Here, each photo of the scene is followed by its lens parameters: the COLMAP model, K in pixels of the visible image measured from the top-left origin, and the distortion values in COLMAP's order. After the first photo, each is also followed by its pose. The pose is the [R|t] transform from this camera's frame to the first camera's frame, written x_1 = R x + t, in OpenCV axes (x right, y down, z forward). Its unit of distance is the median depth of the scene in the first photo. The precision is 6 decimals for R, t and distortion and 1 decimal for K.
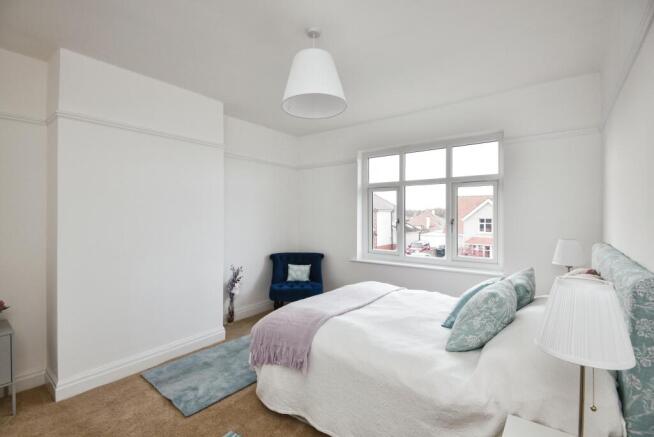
lens RADIAL K [[306.5, 0, 326.7], [0, 306.5, 219.2], [0, 0, 1]] dist [0.004424, -0.003793]
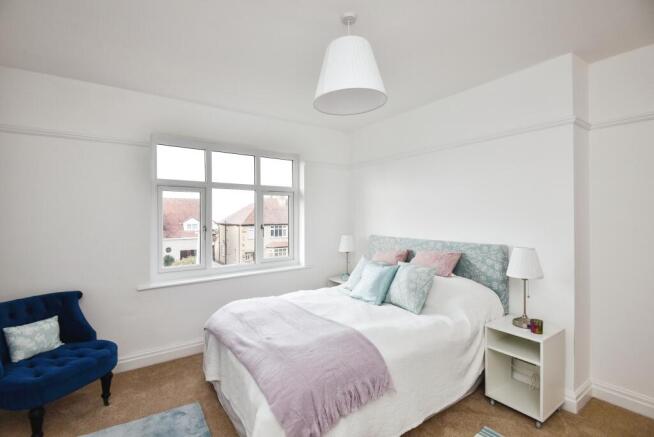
lens RADIAL K [[306.5, 0, 327.1], [0, 306.5, 216.1], [0, 0, 1]] dist [0.004424, -0.003793]
pose [[0.278768, 0.005364, 0.960344, -0.497889], [0.021629, 0.999696, -0.011862, -0.010652], [-0.960115, 0.024079, 0.278567, 0.443753]]
